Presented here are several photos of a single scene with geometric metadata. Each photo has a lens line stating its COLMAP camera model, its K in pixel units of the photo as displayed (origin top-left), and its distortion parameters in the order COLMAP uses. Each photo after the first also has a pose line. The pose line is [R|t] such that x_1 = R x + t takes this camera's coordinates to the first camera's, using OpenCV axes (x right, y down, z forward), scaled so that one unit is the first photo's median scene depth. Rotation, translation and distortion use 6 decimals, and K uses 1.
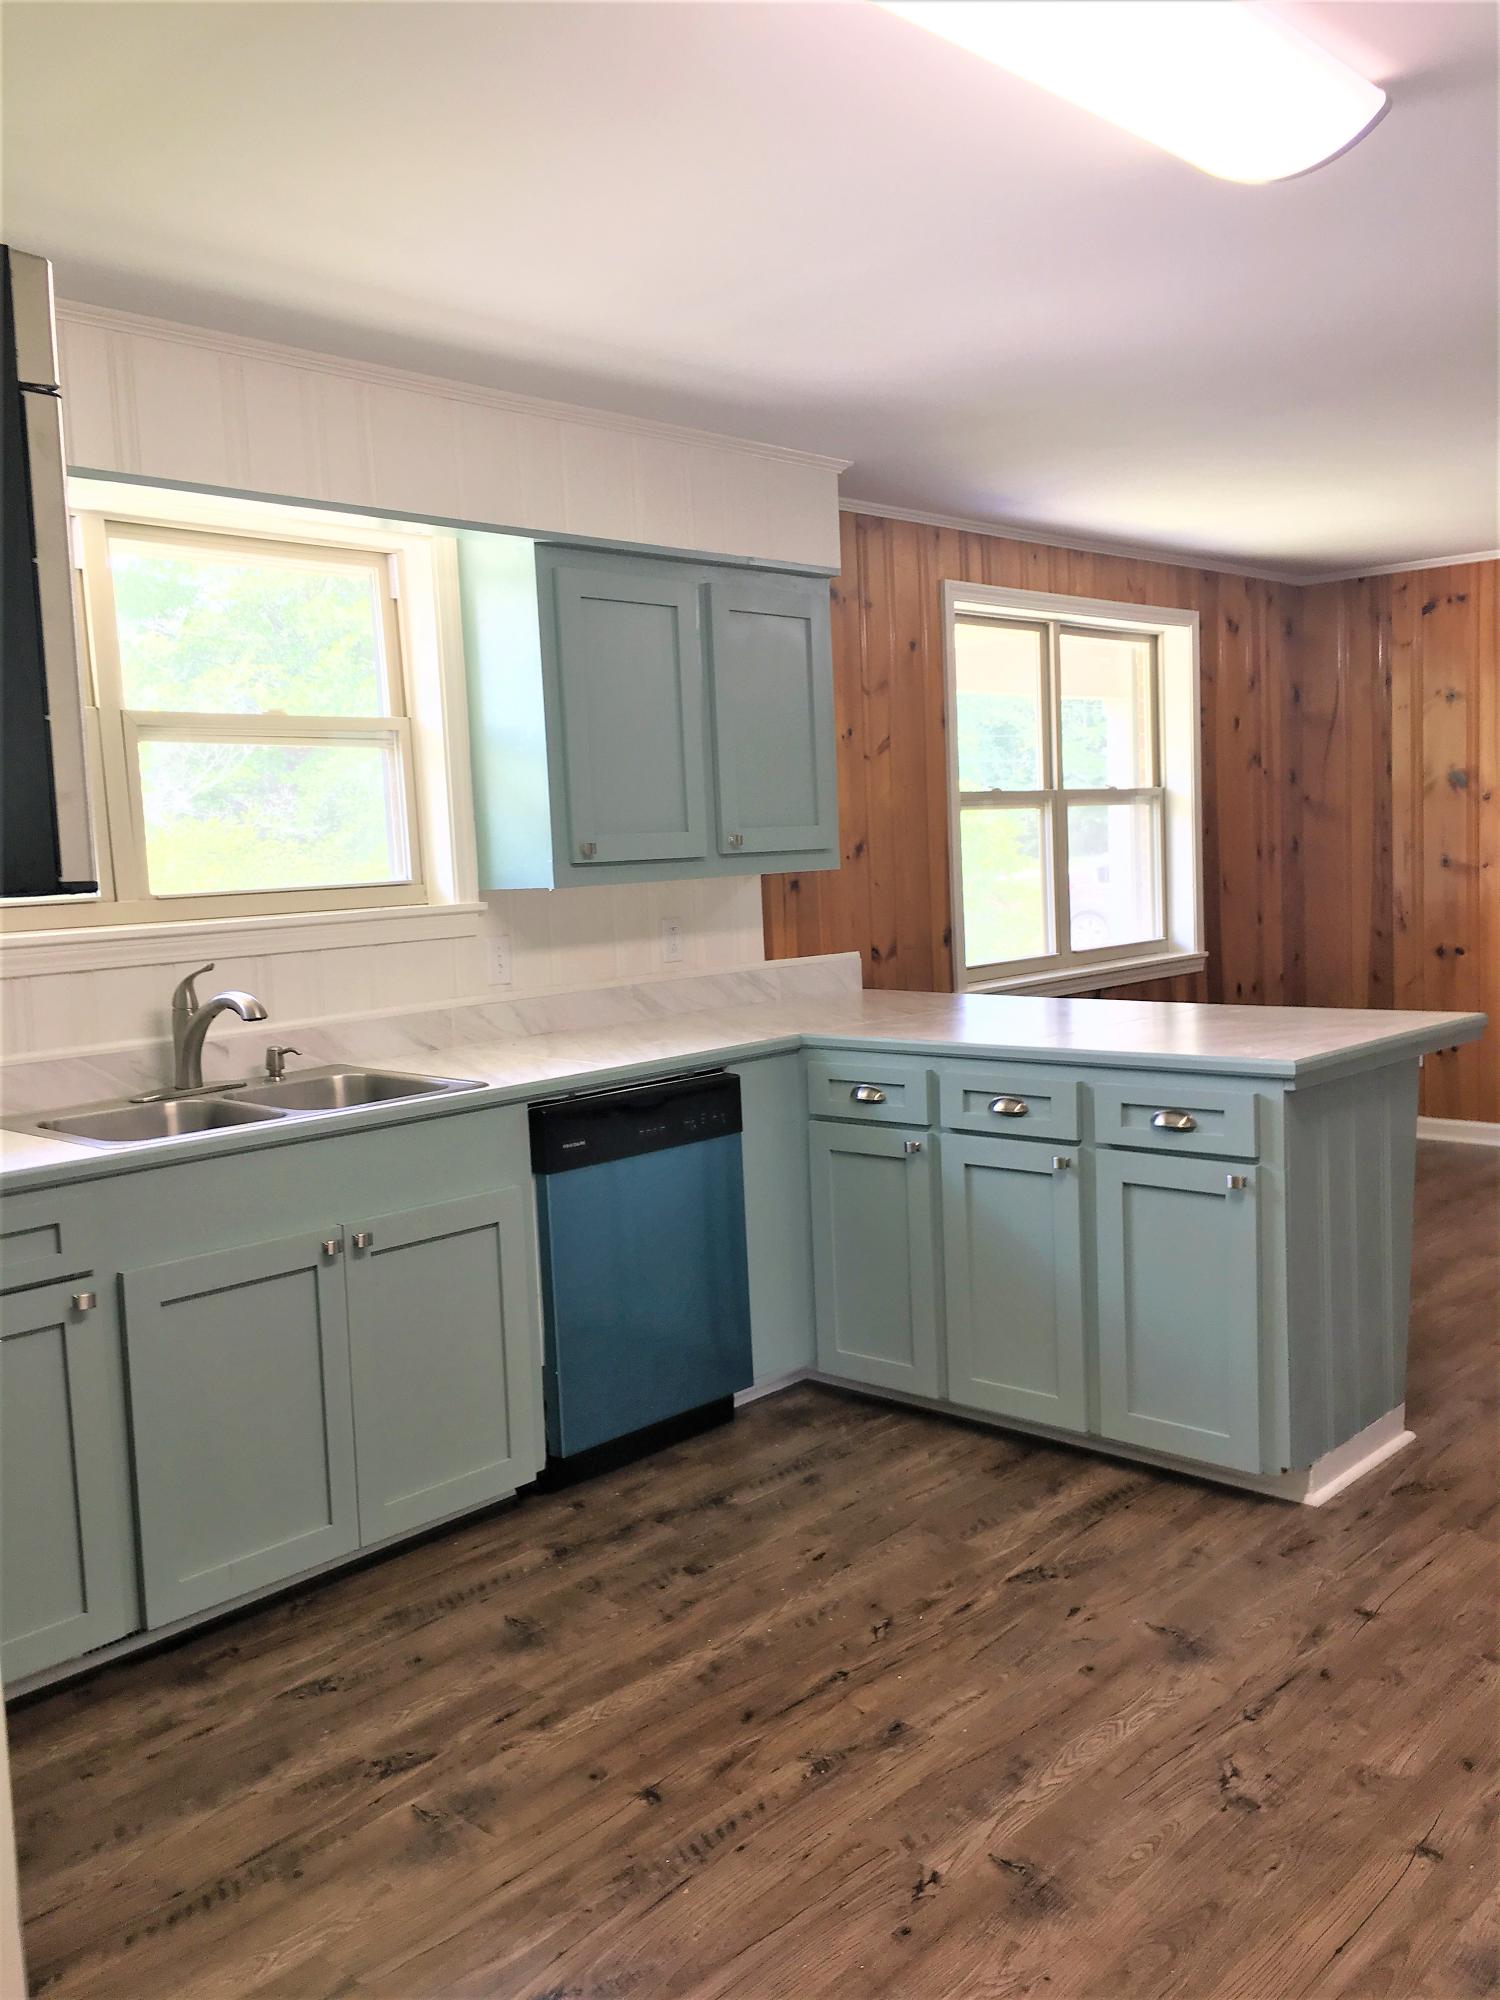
lens RADIAL K [[1717.2, 0, 744.4], [0, 1717.2, 992.7], [0, 0, 1]] dist [0.078592, -0.106171]
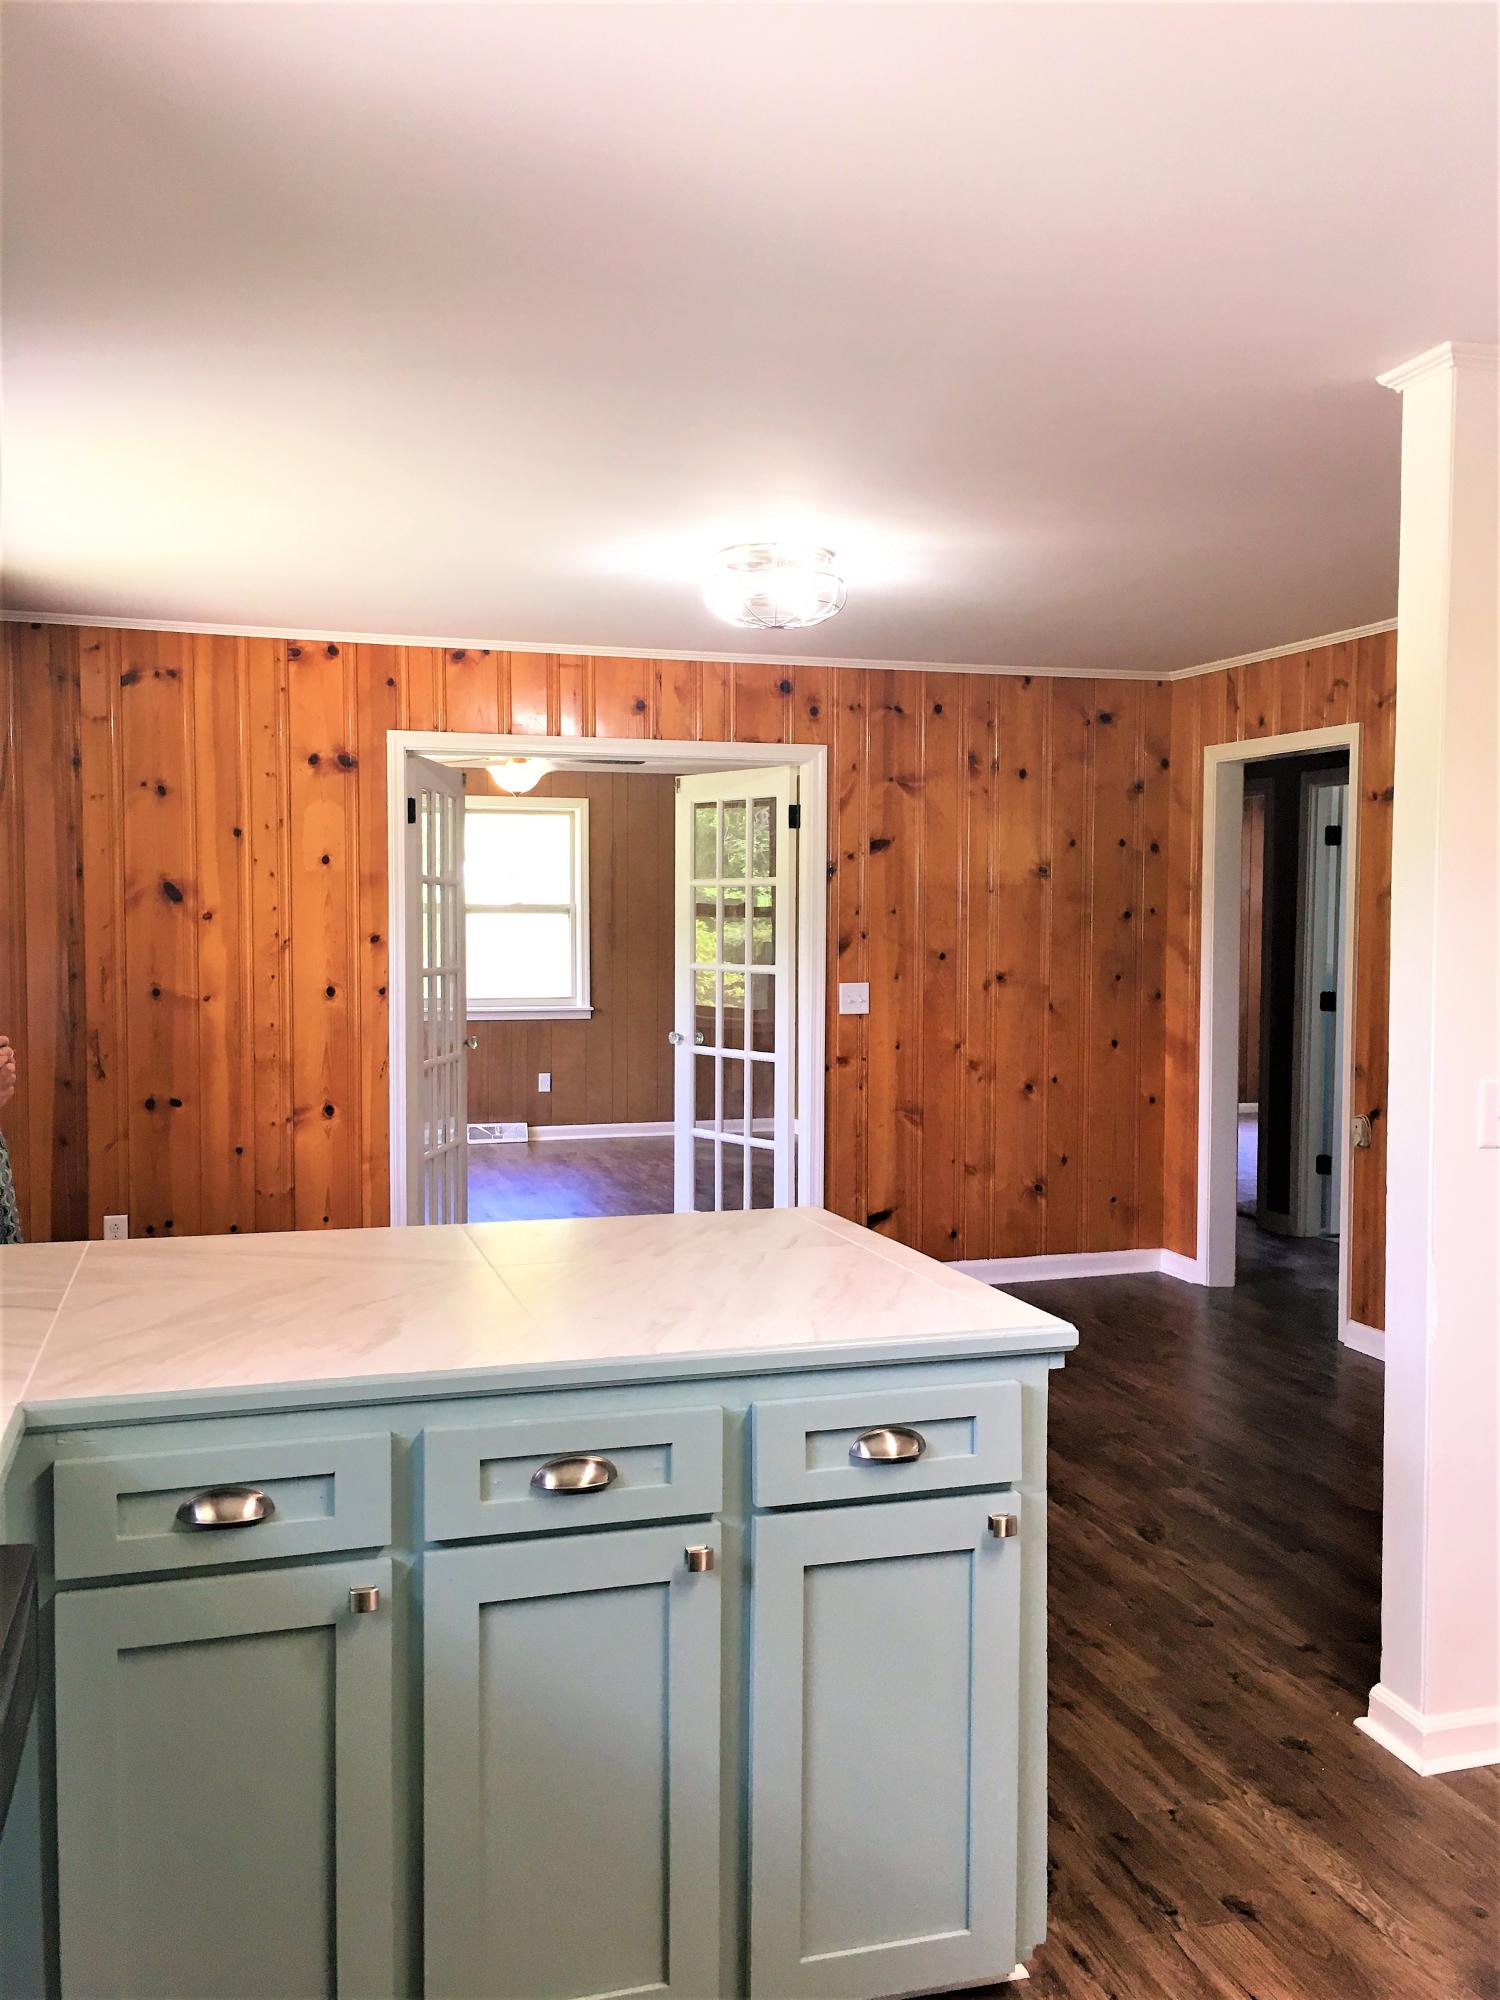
lens RADIAL K [[1717.2, 0, 755.5], [0, 1717.2, 995.6], [0, 0, 1]] dist [0.078592, -0.106171]
pose [[0.503482, 0.005329, 0.863989, -0.290586], [0.047321, 0.998310, -0.033733, -0.063988], [-0.862709, 0.057869, 0.502379, 0.671724]]
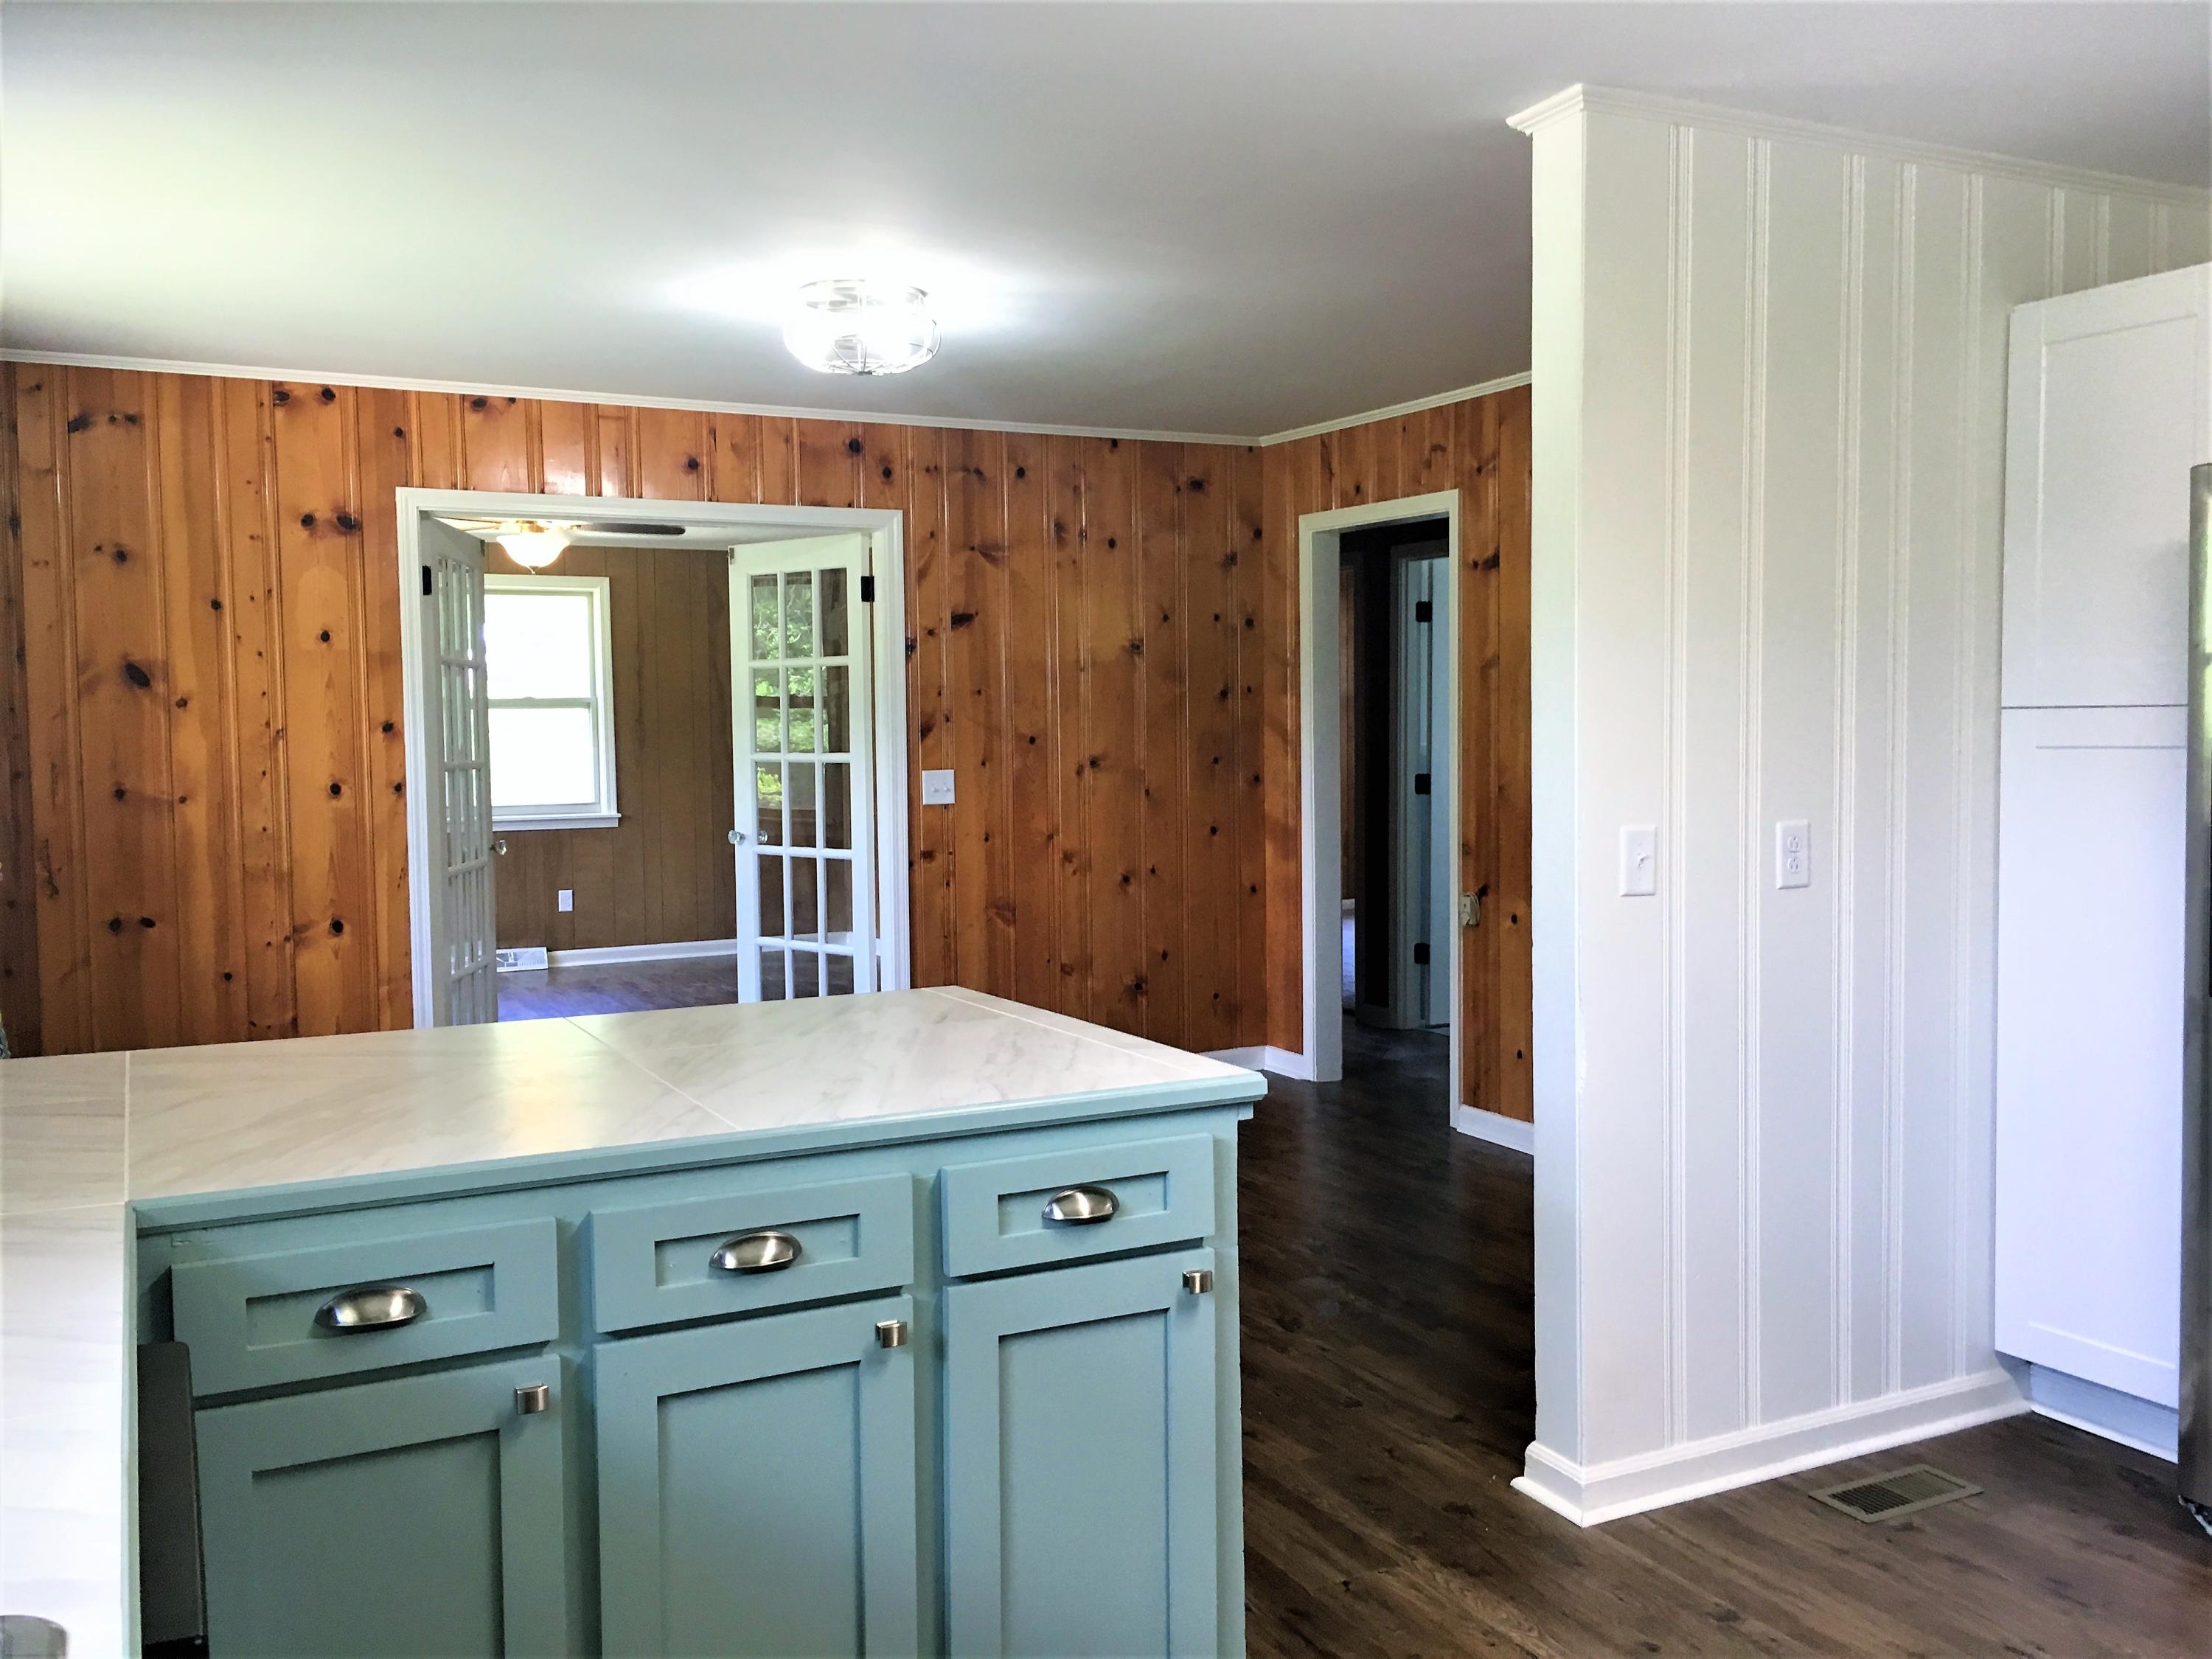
lens RADIAL K [[1899.3, 0, 1118.7], [0, 1899.3, 813.5], [0, 0, 1]] dist [0.078592, -0.106171]
pose [[0.341944, -0.007070, 0.939694, -0.337265], [0.075388, 0.996955, -0.019932, -0.043378], [-0.936691, 0.077657, 0.341436, 0.702691]]
